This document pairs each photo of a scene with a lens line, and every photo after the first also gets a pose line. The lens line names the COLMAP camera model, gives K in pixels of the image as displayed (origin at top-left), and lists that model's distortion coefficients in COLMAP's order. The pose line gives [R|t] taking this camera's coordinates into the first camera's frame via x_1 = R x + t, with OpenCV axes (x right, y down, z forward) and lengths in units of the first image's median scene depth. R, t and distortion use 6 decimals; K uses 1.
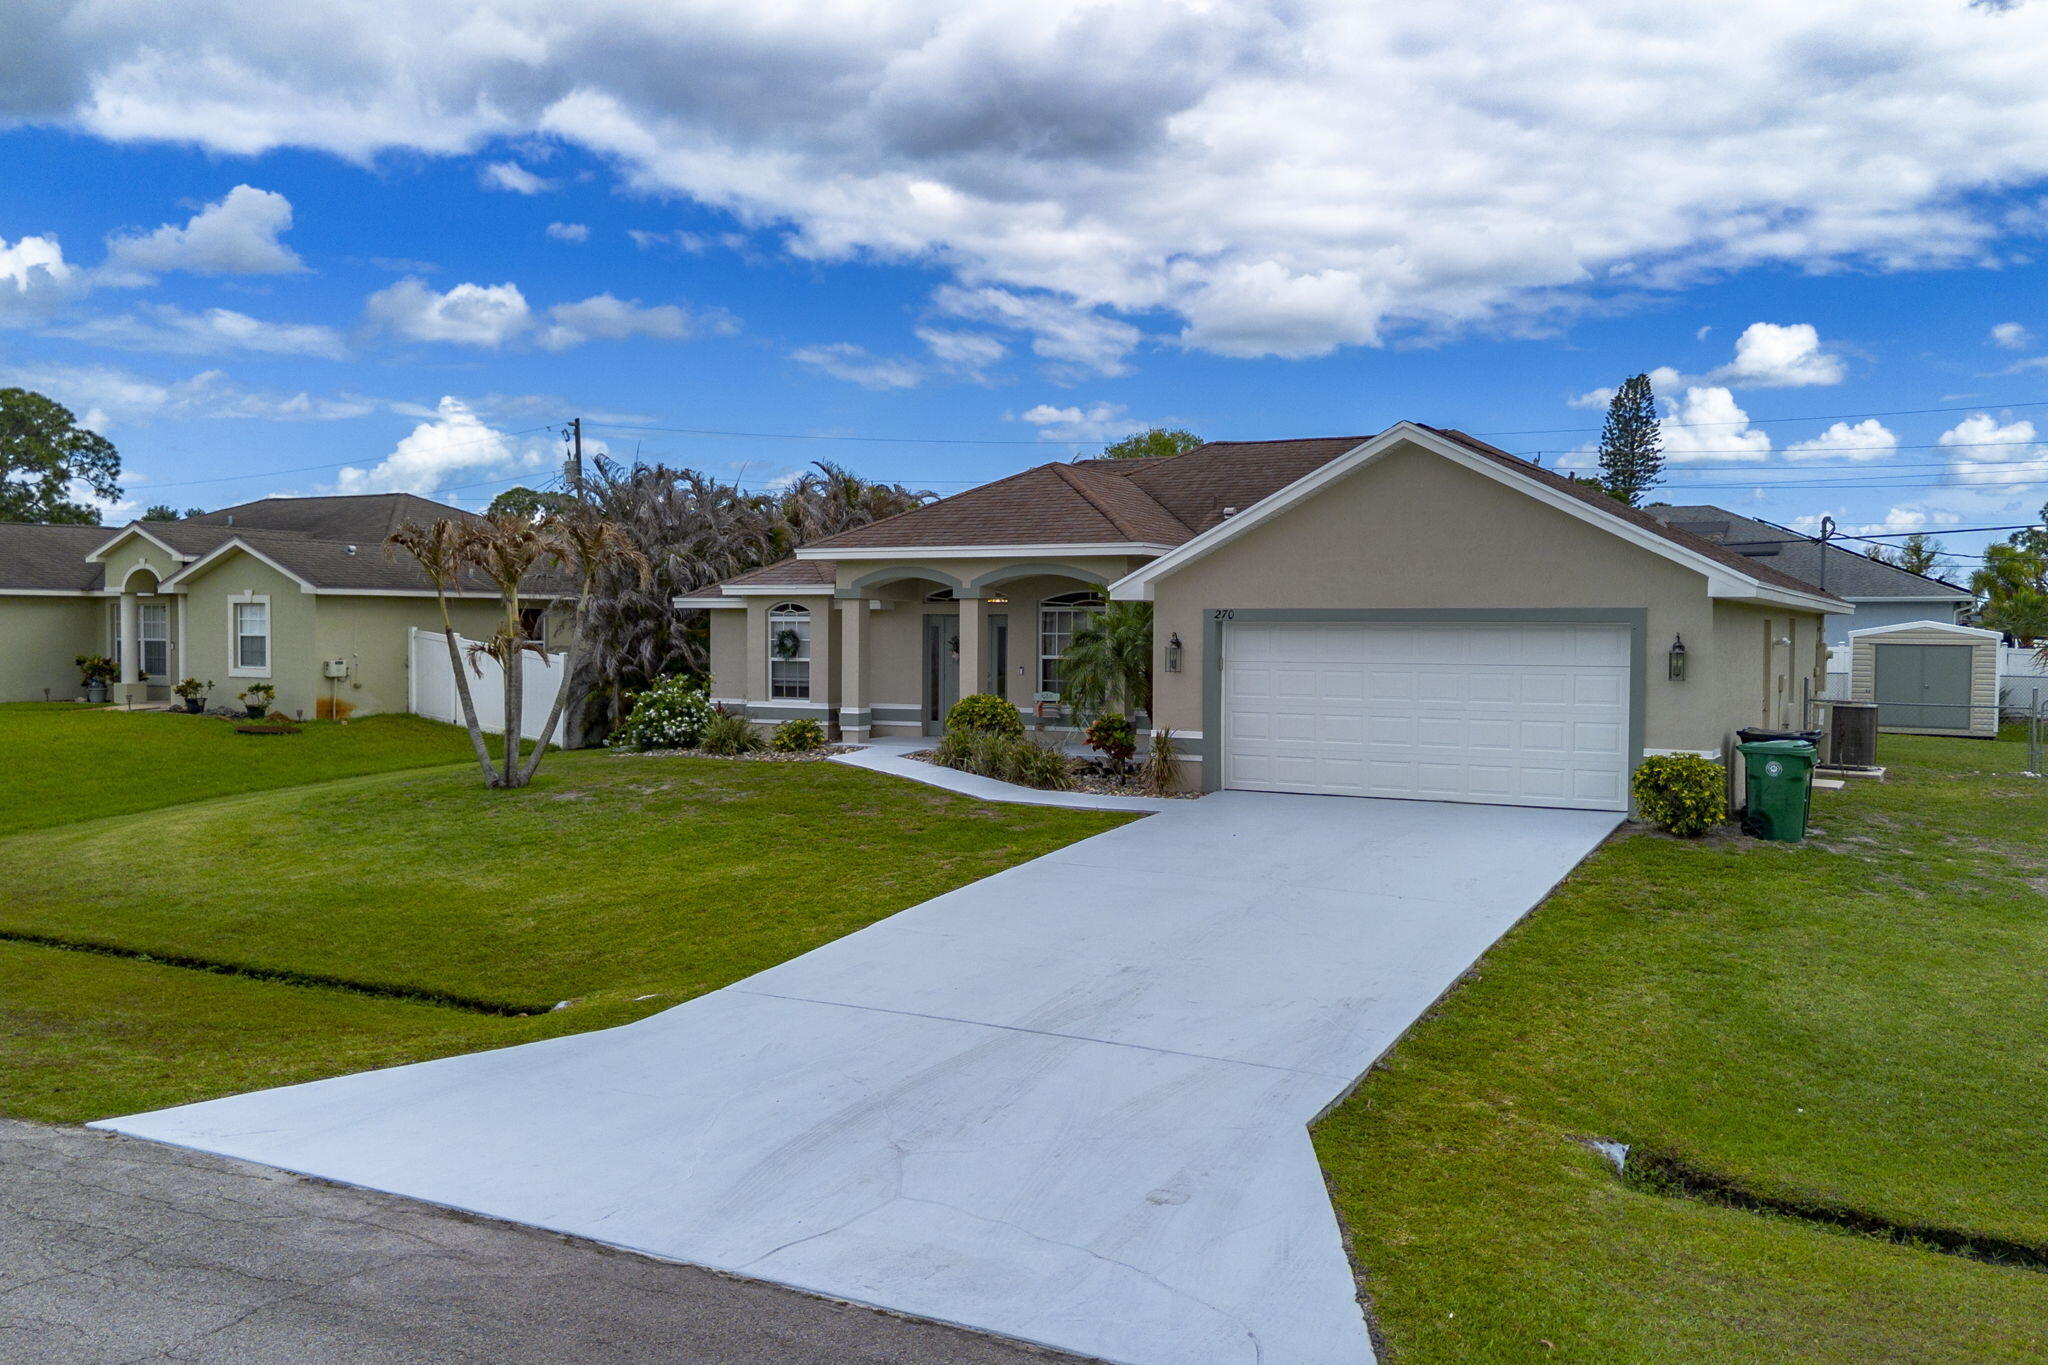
lens RADIAL K [[1713.4, 0, 1030.7], [0, 1713.4, 671.1], [0, 0, 1]] dist [0.079573, -0.082923]
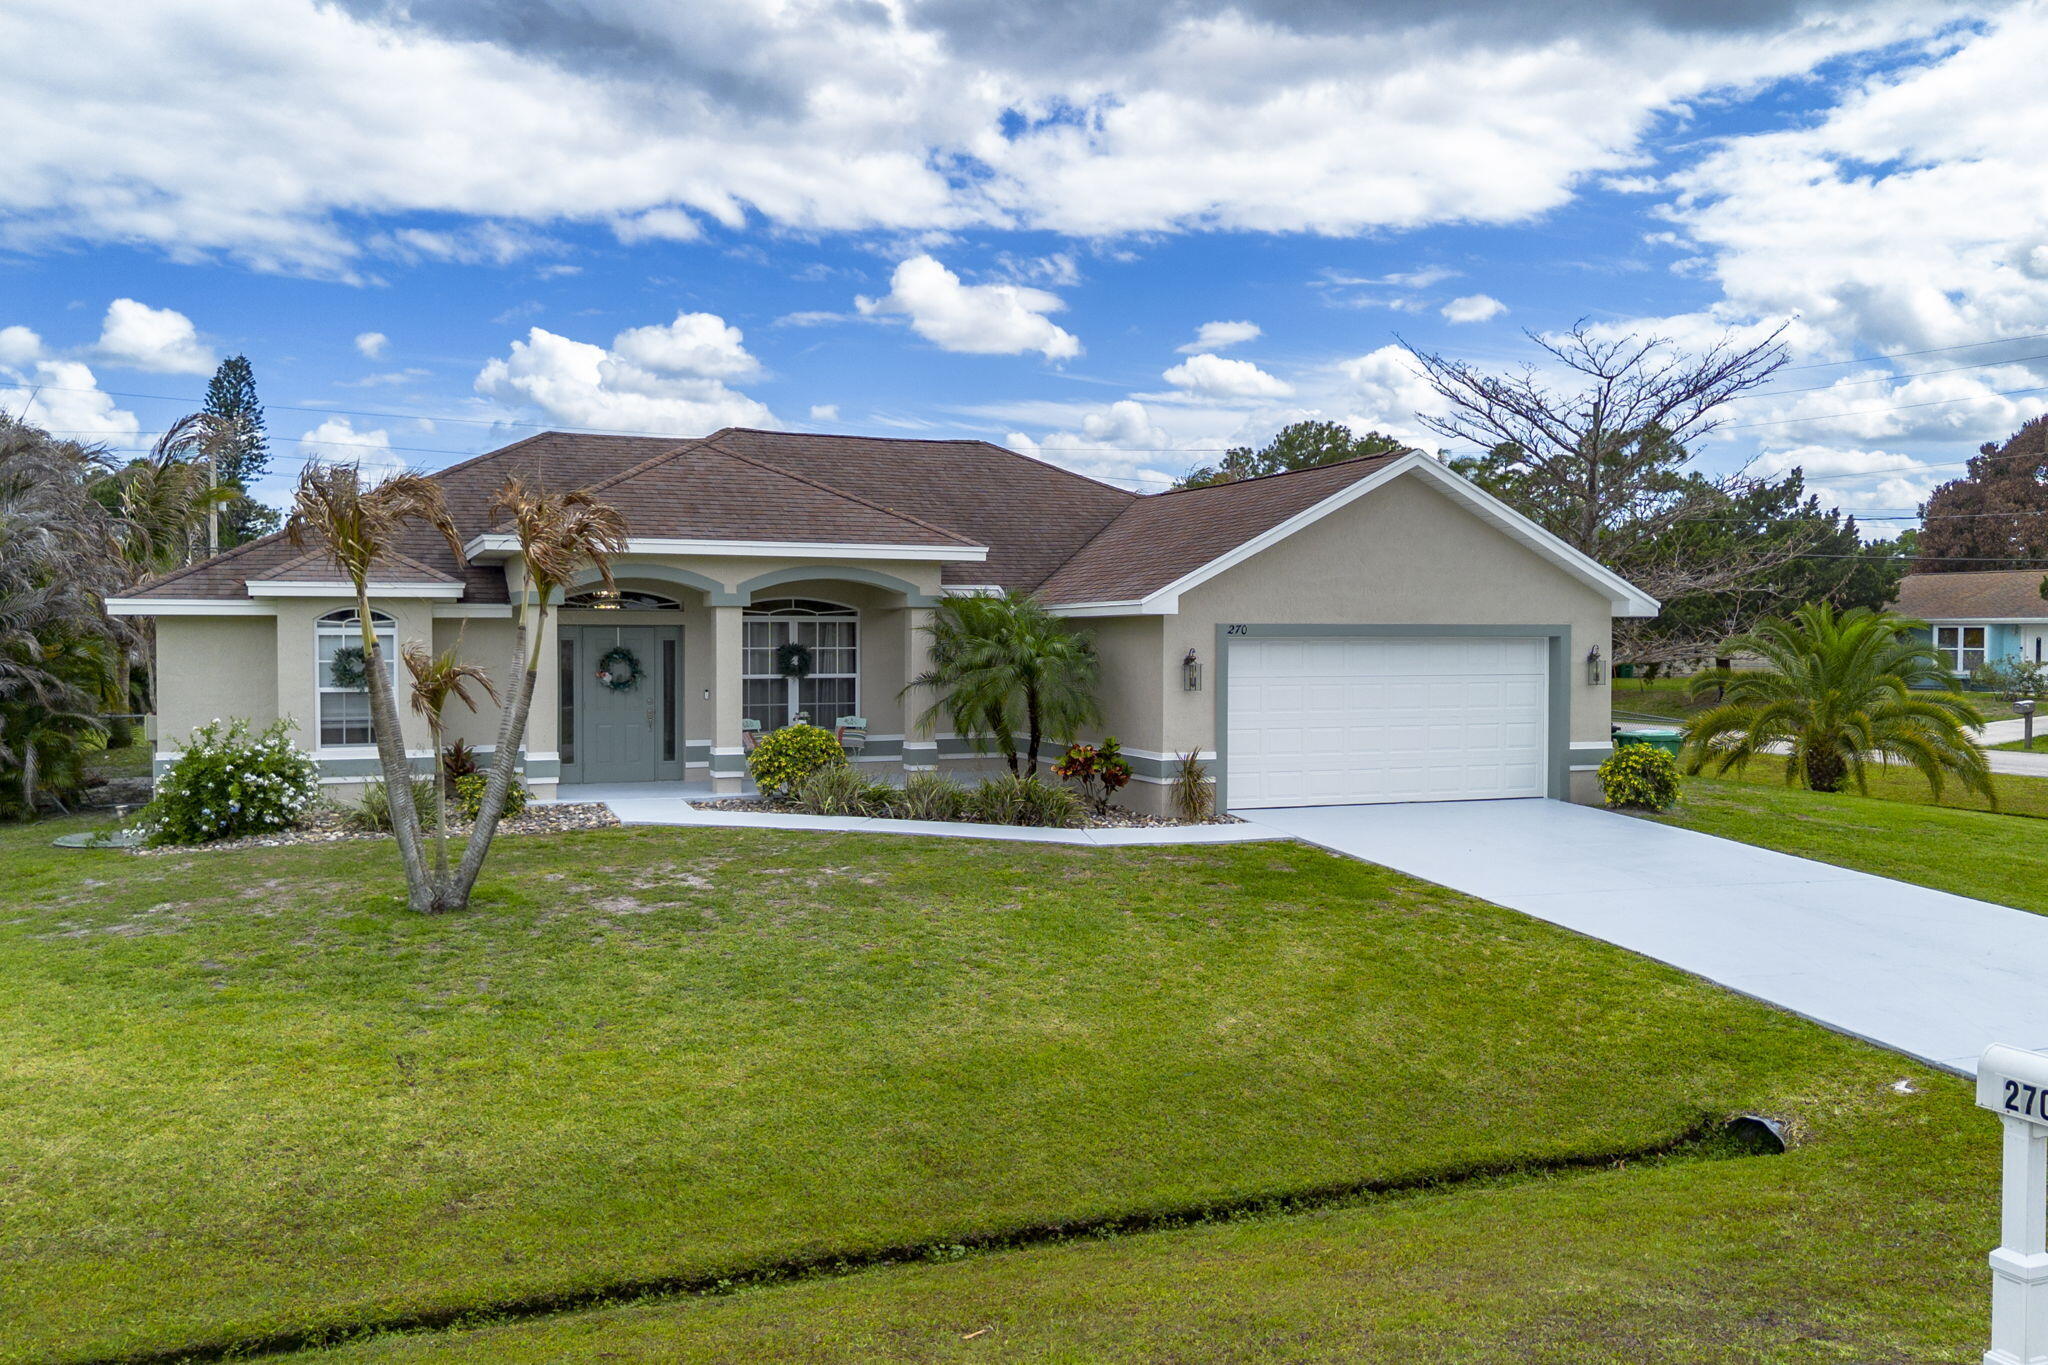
lens RADIAL K [[1713.4, 0, 1030.7], [0, 1713.4, 671.1], [0, 0, 1]] dist [0.079573, -0.082923]
pose [[0.632913, -0.023874, 0.773854, -0.641698], [0.021104, 0.999685, 0.013581, -0.022505], [-0.773935, 0.007736, 0.633218, 0.430075]]
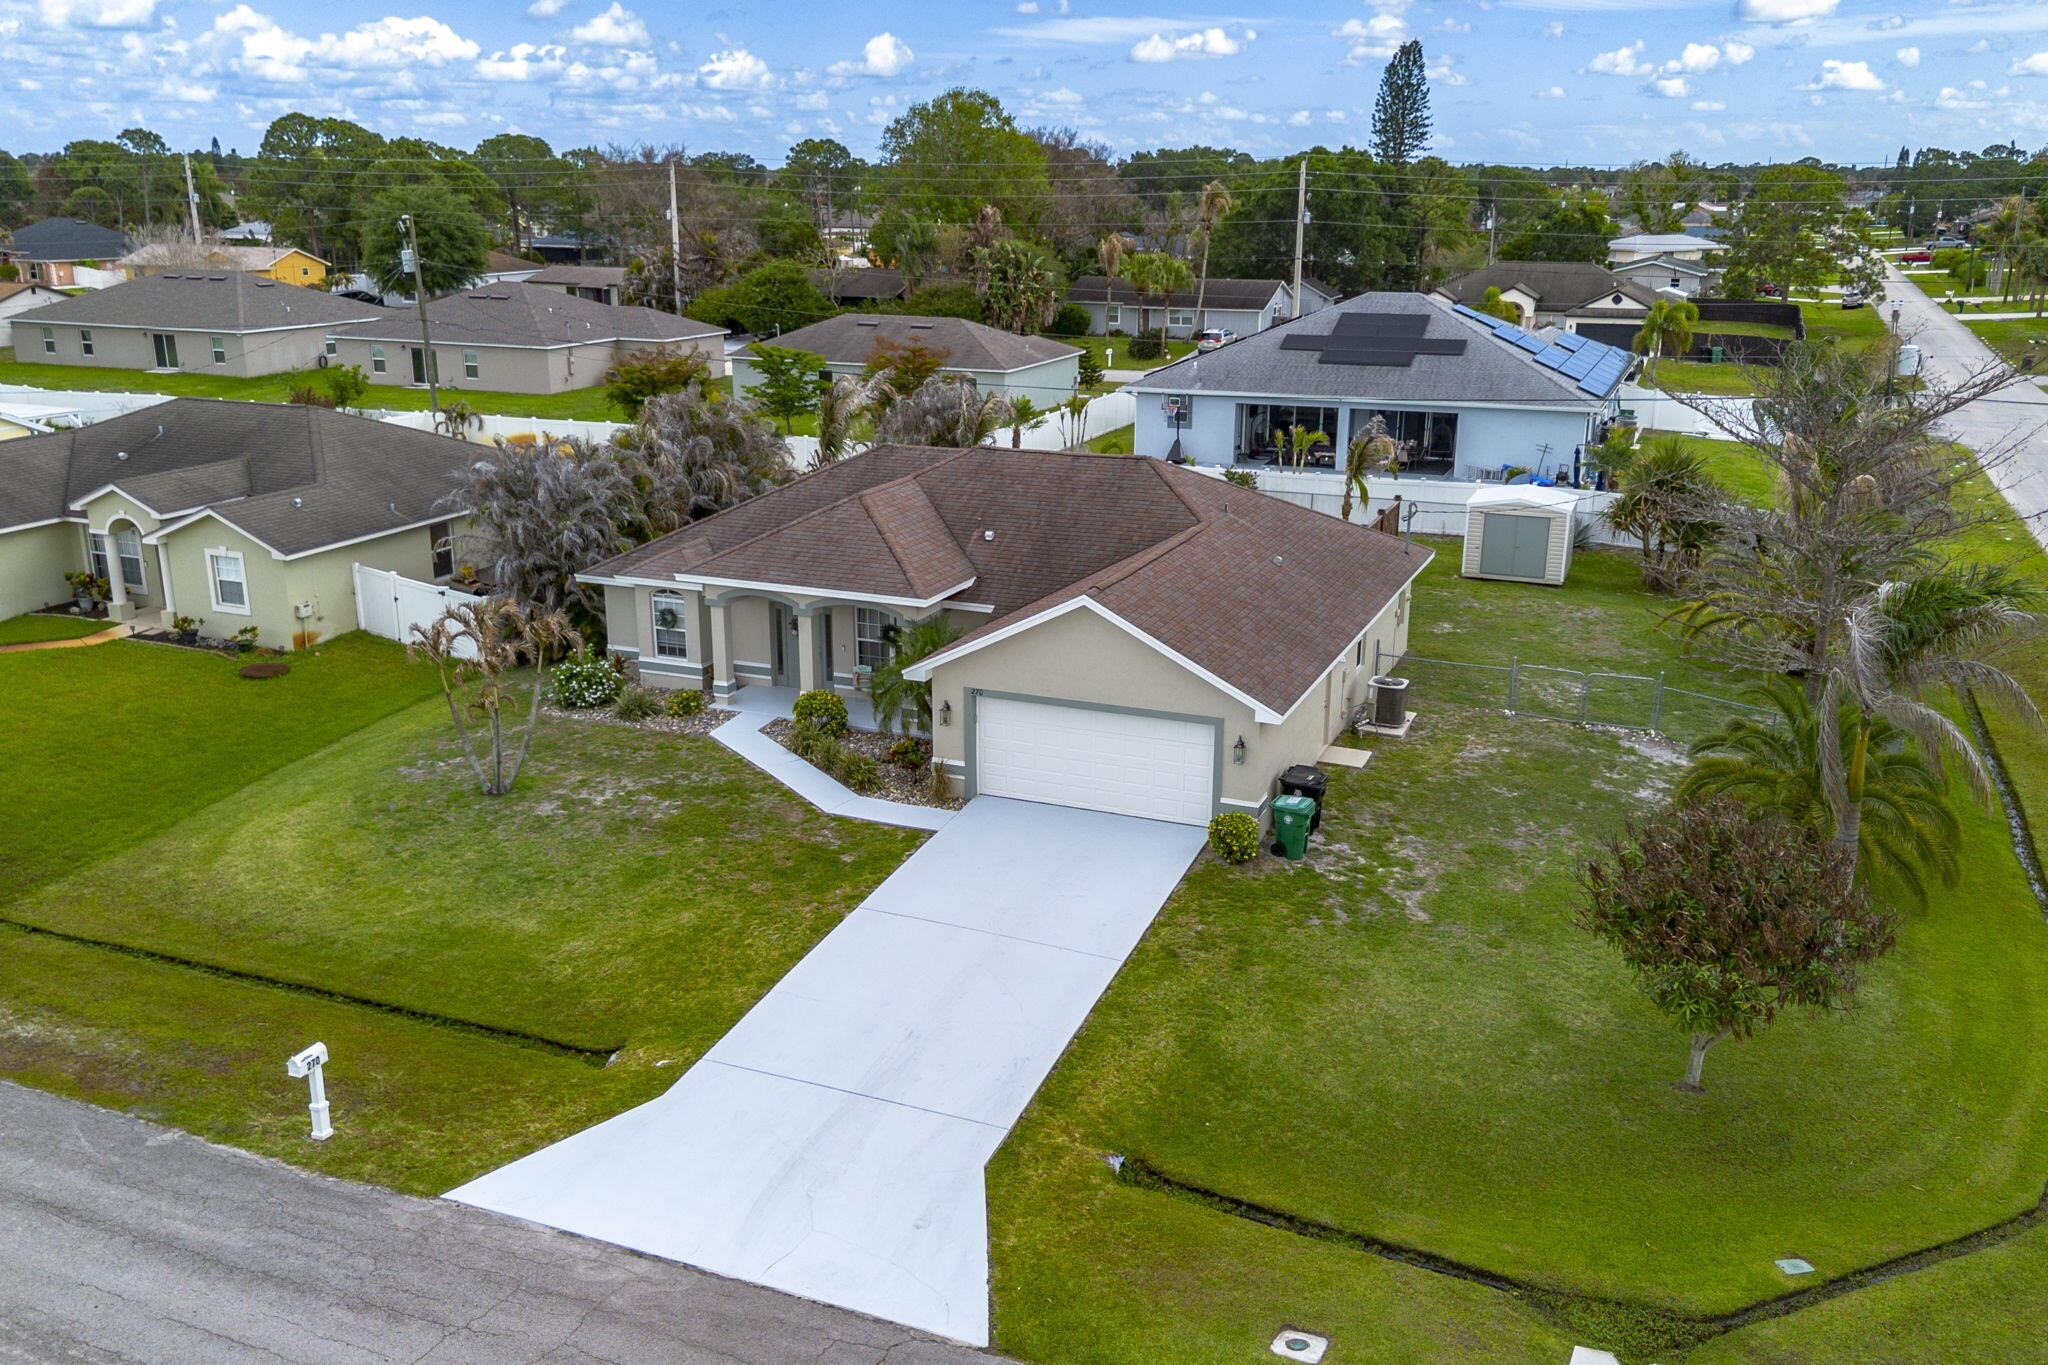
lens RADIAL K [[1713.4, 0, 1030.7], [0, 1713.4, 671.1], [0, 0, 1]] dist [0.079573, -0.082923]
pose [[0.993965, -0.033135, 0.104571, 0.000309], [0.005538, 0.967229, 0.253845, -0.400942], [-0.109555, -0.251734, 0.961576, -0.442852]]
